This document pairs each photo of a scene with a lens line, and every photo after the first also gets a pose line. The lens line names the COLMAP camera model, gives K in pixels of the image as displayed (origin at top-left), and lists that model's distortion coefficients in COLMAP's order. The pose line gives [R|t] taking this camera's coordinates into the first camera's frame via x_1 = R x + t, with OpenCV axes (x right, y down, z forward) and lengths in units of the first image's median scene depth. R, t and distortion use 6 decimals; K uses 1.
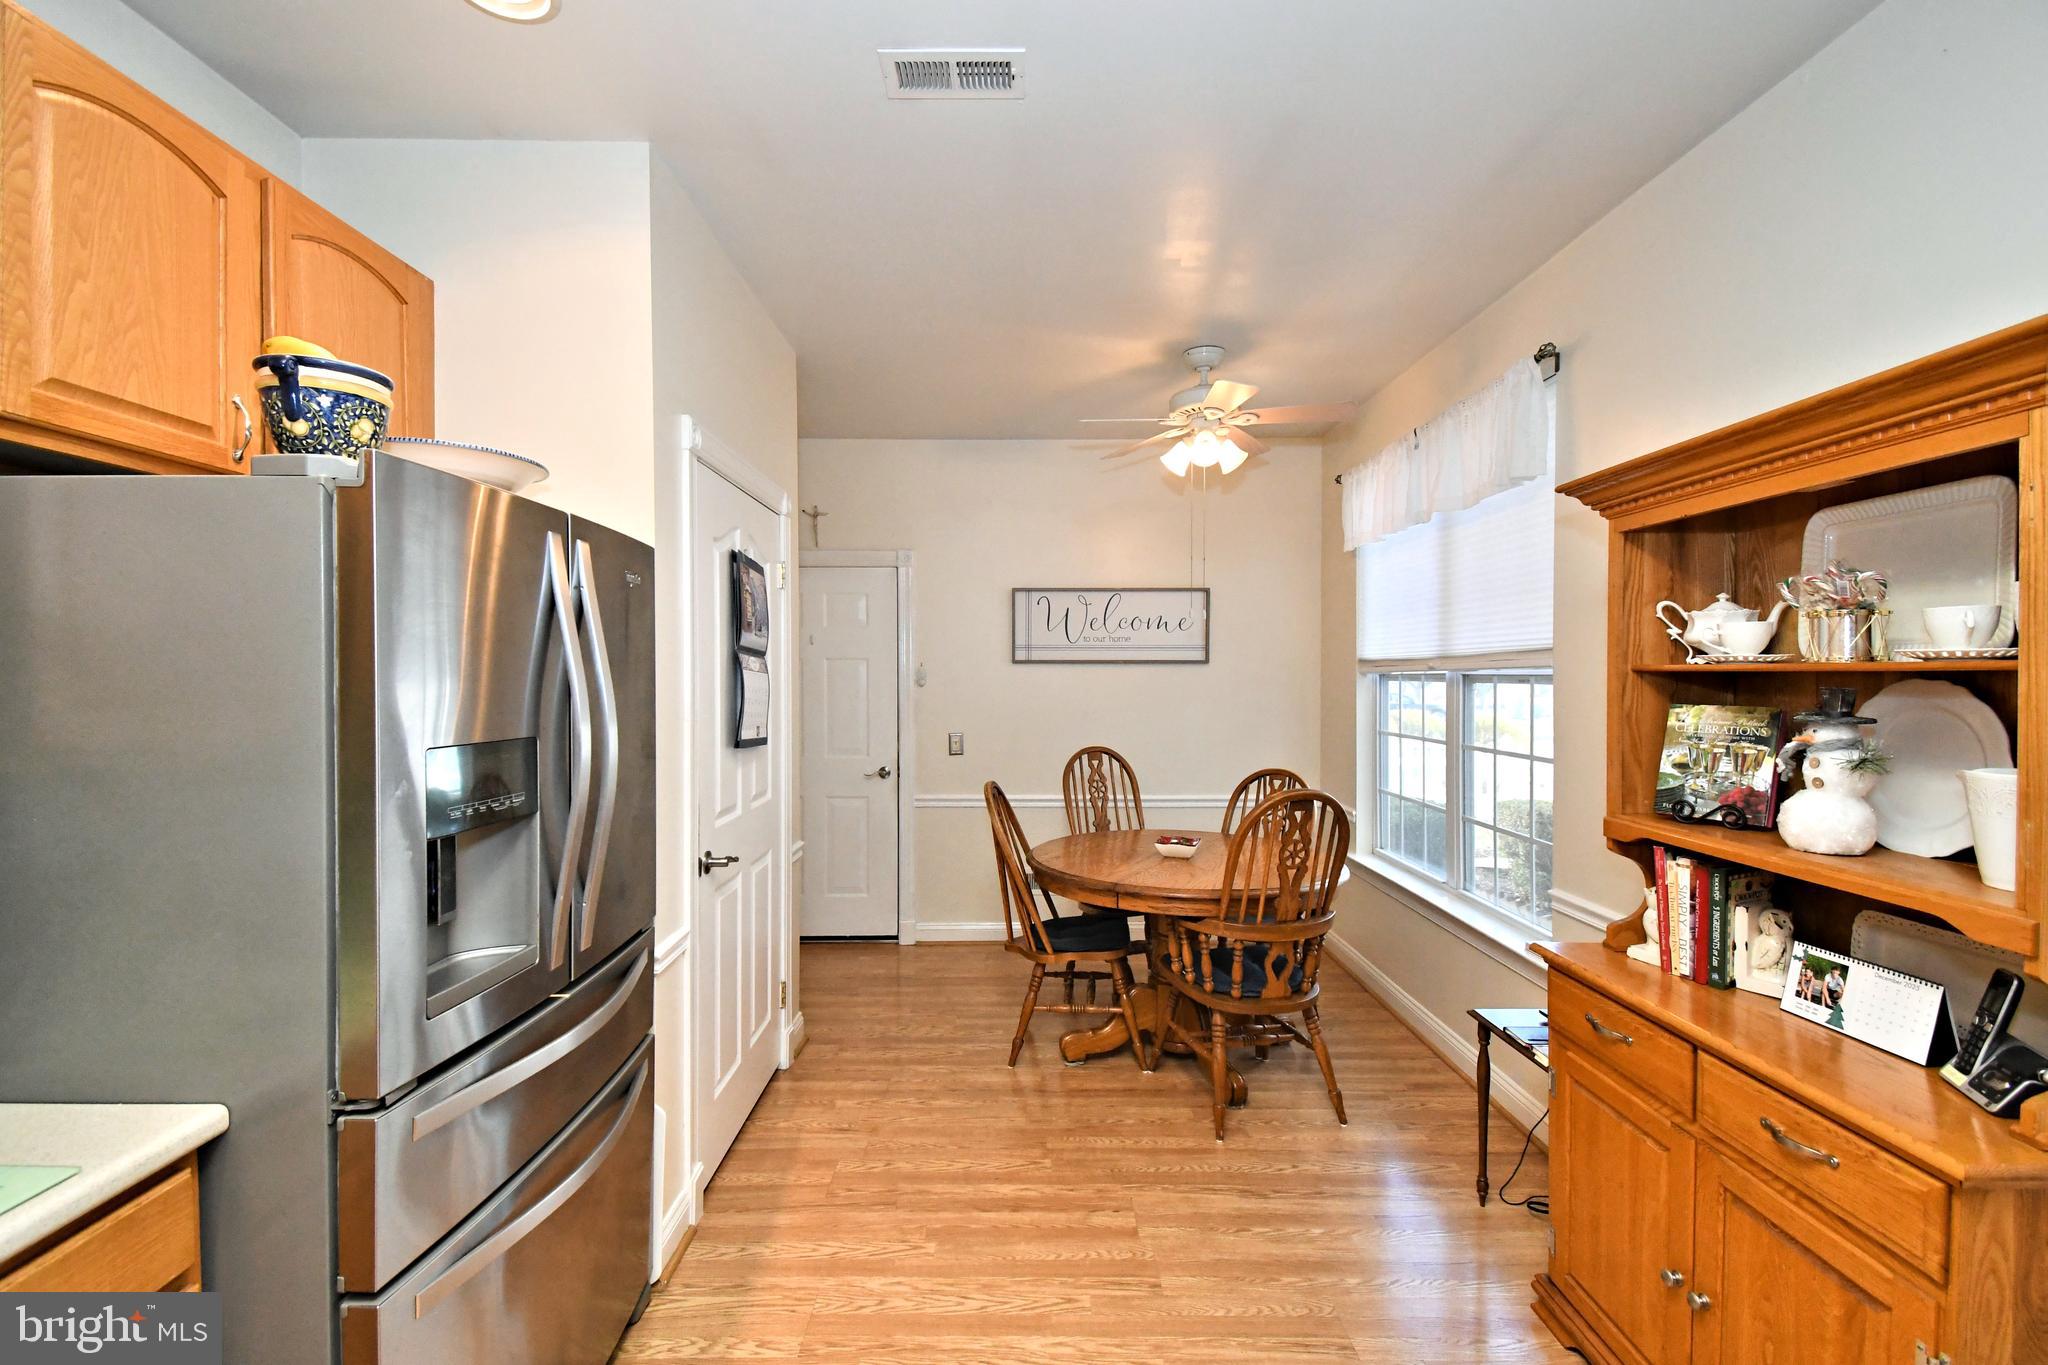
lens RADIAL K [[885.3, 0, 1029.5], [0, 885.3, 680.3], [0, 0, 1]] dist [0.023370, -0.000941]
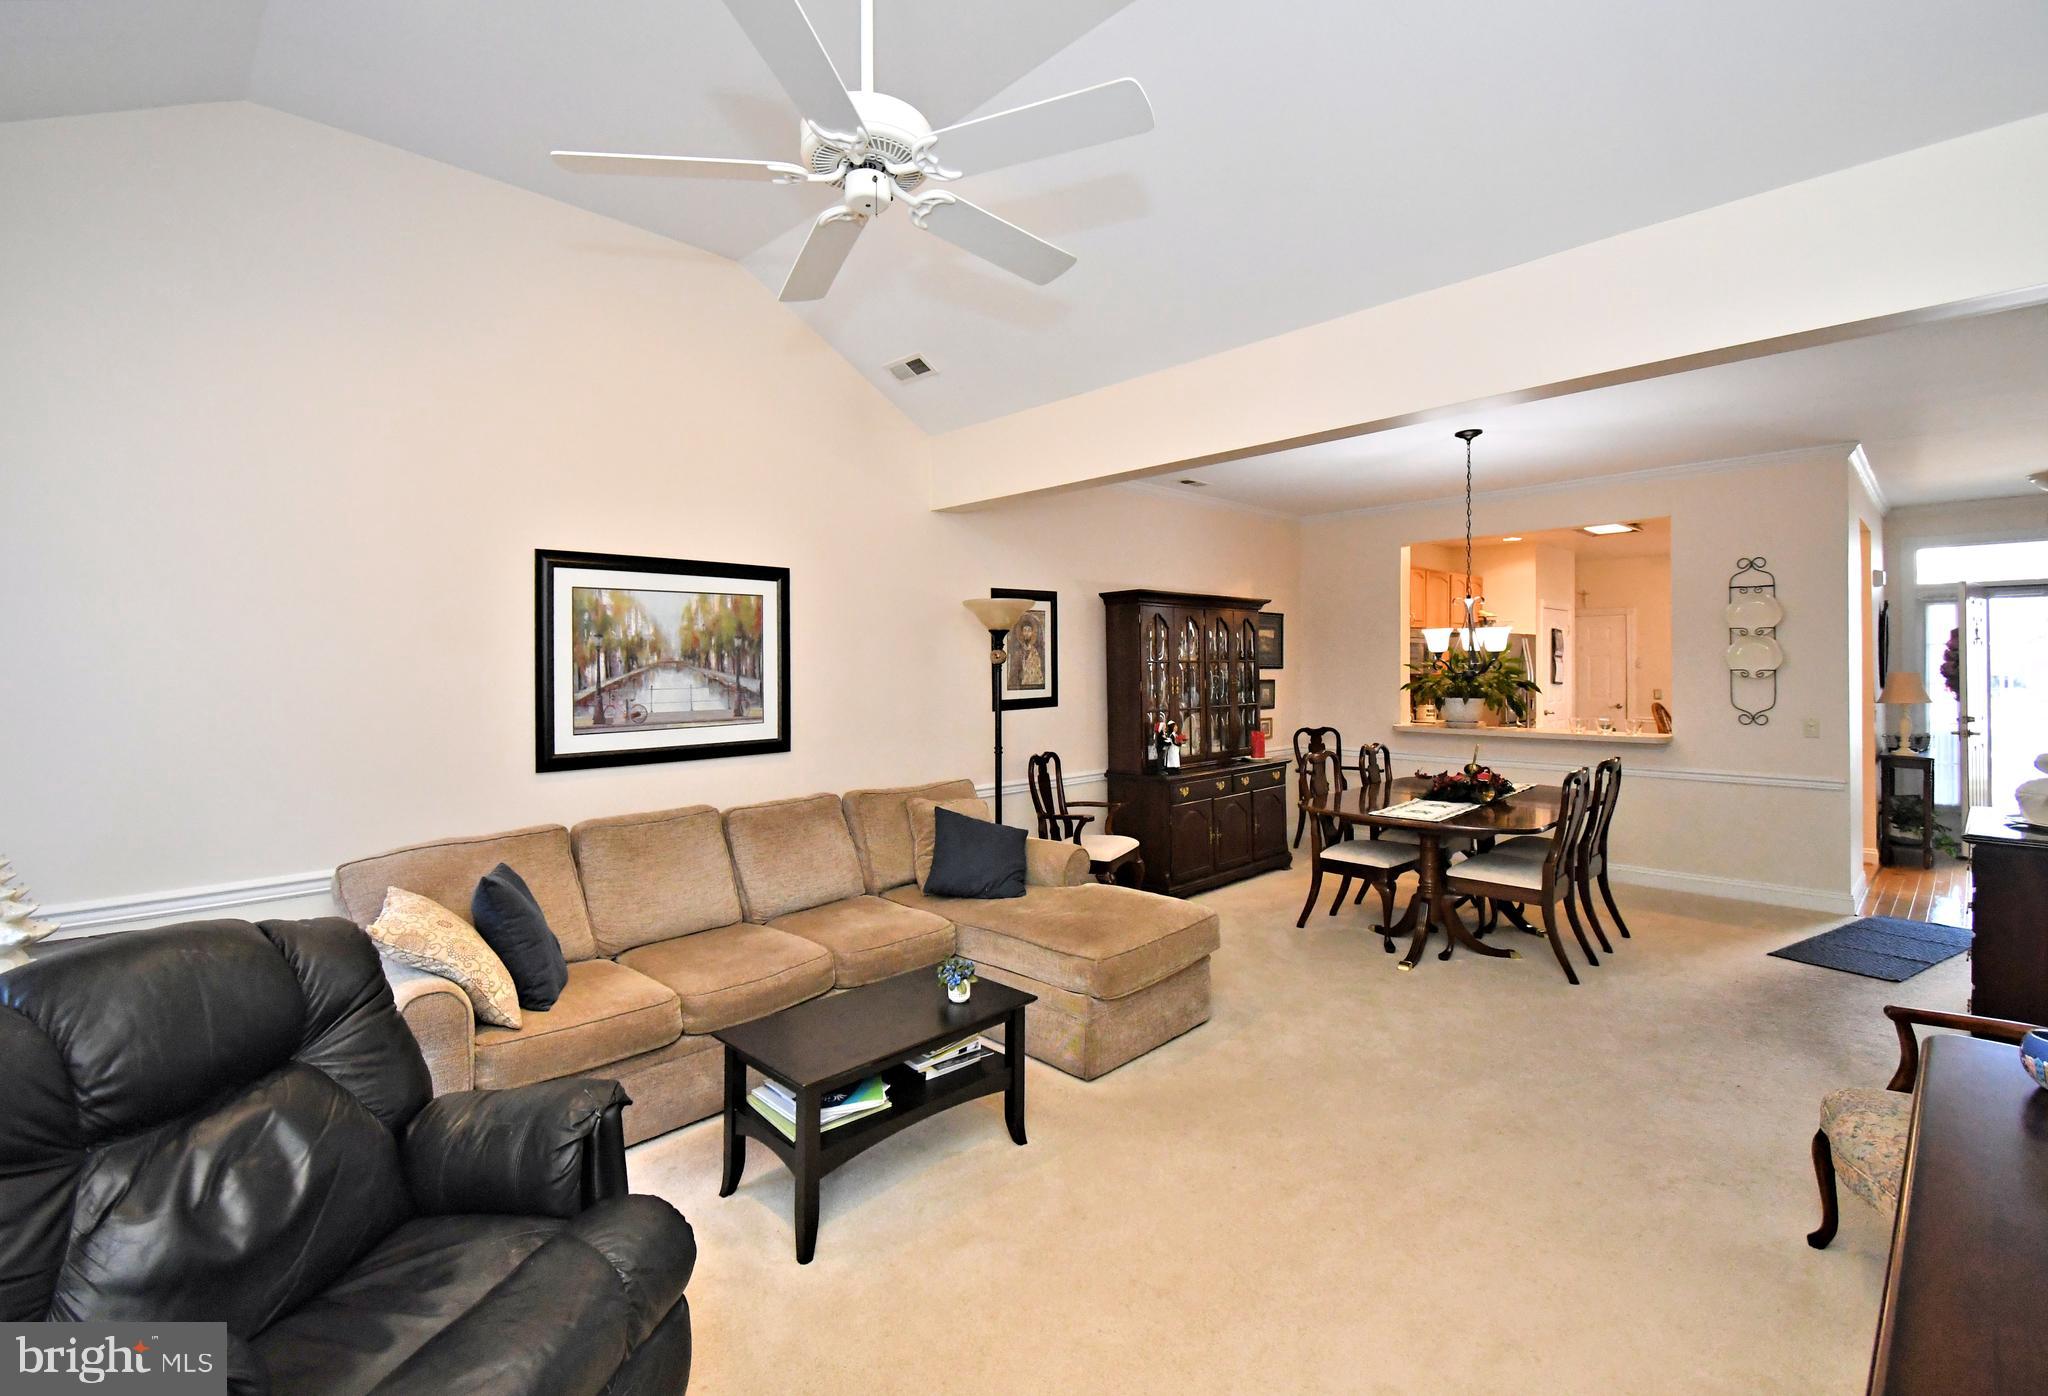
lens RADIAL K [[933.3, 0, 1003.3], [0, 933.3, 663.3], [0, 0, 1]] dist [0.029062, 0.000090]
pose [[0.691635, -0.002243, -0.722244, 0.825769], [-0.002301, 0.999983, -0.005309, 0.018402], [0.722244, 0.005333, 0.691618, -3.032260]]
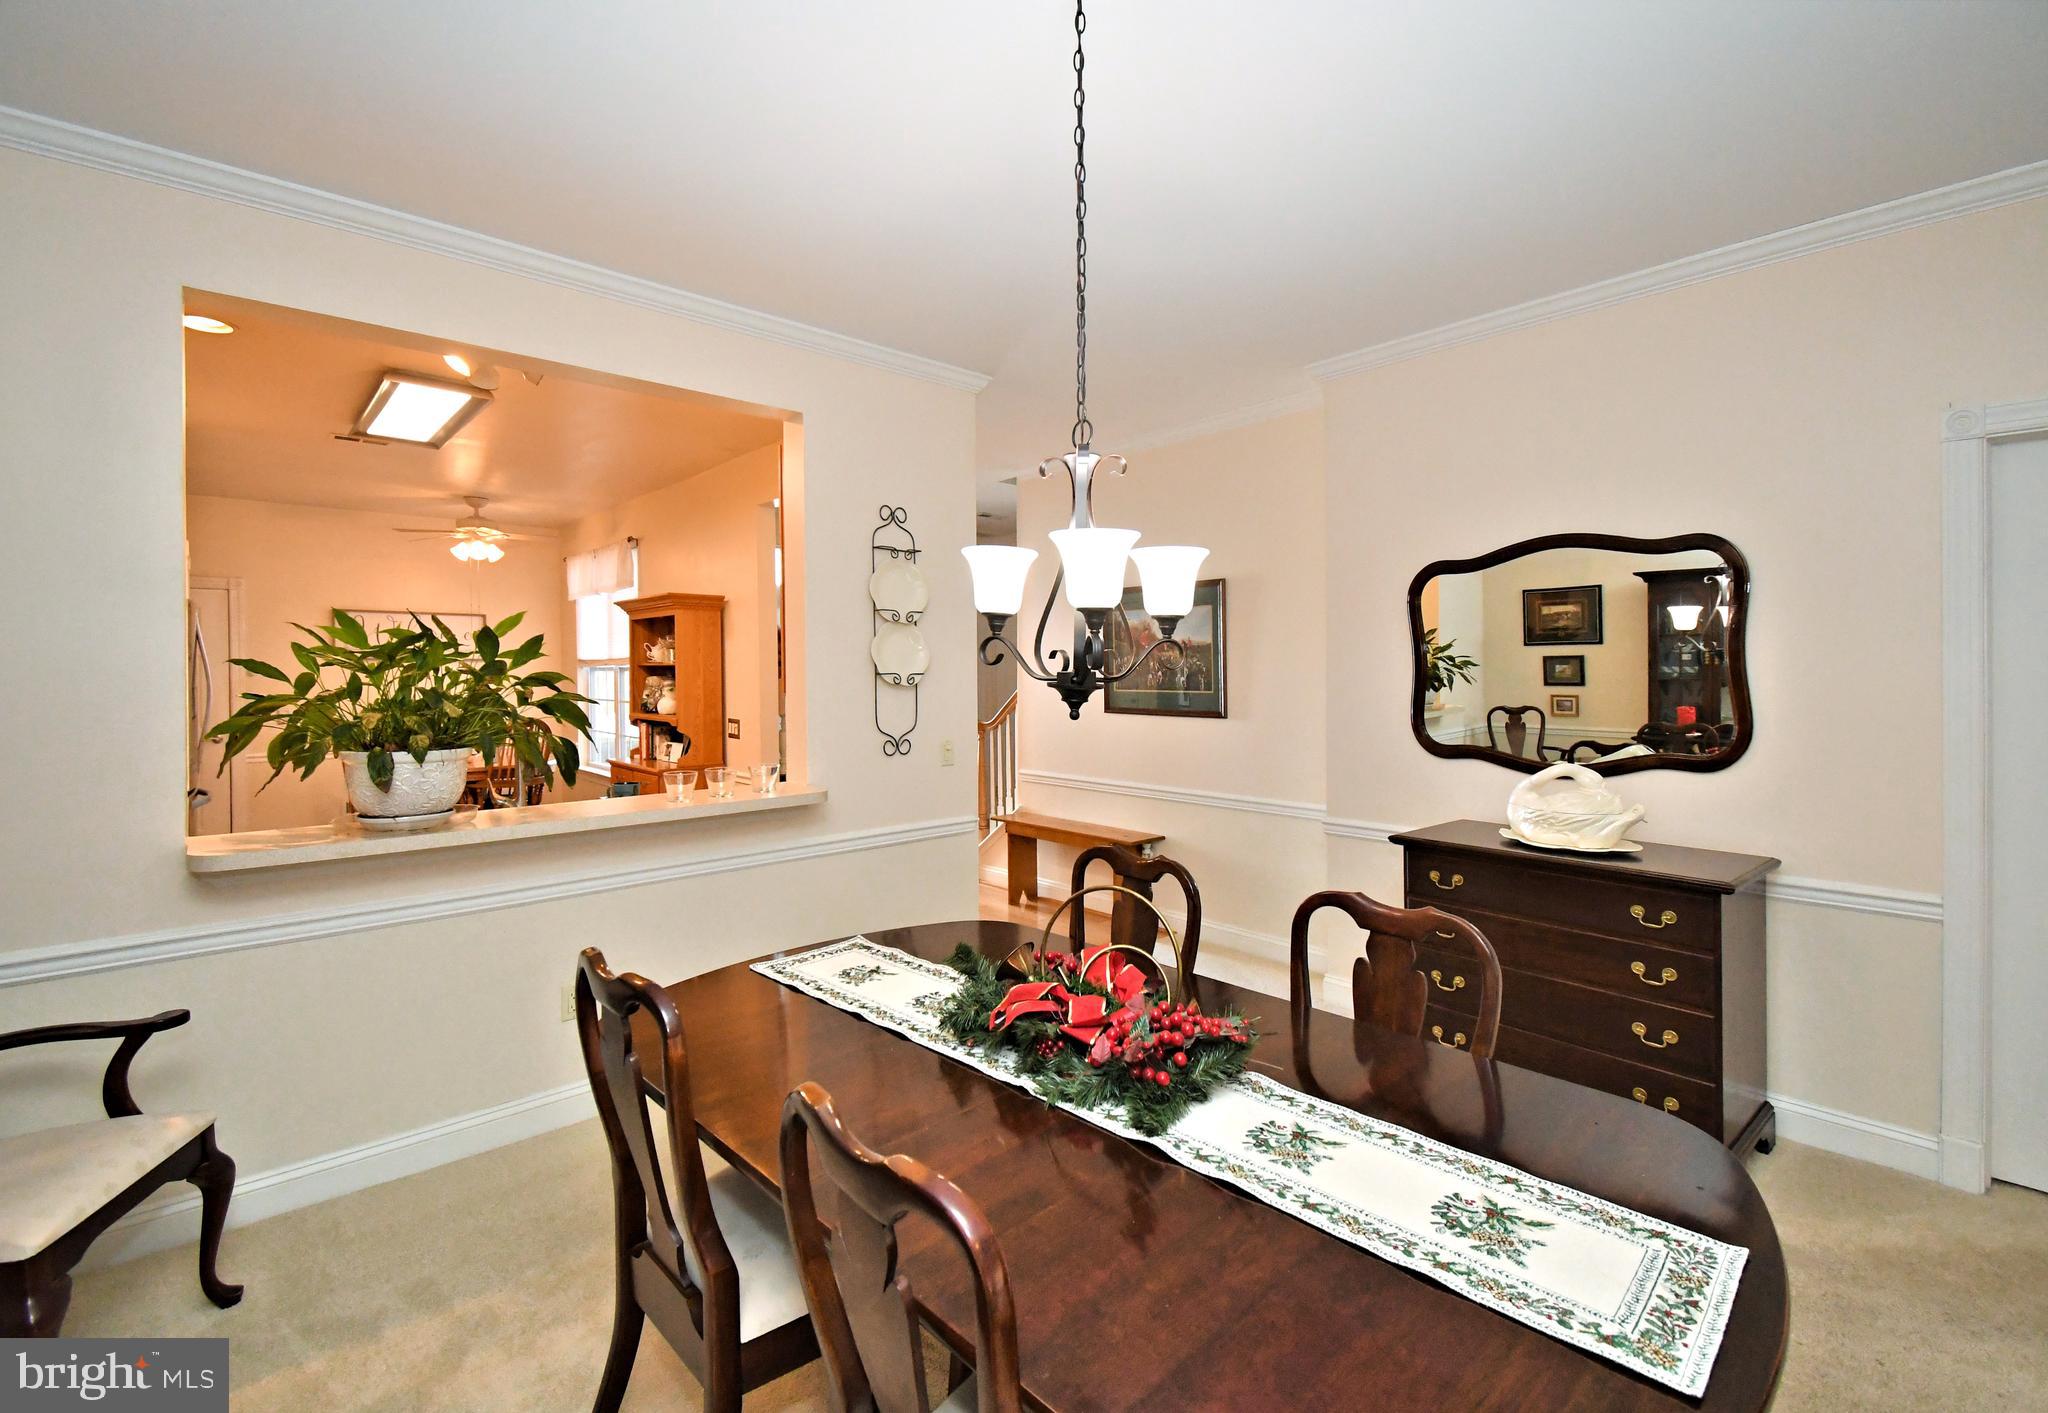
lens RADIAL K [[912.6, 0, 1019.0], [0, 912.6, 686.2], [0, 0, 1]] dist [0.001152, -0.000843]
pose [[0.751527, -0.010542, 0.659618, -0.281605], [0.004265, 0.999929, 0.011121, 0.022333], [-0.659688, -0.005545, 0.751519, -1.541495]]
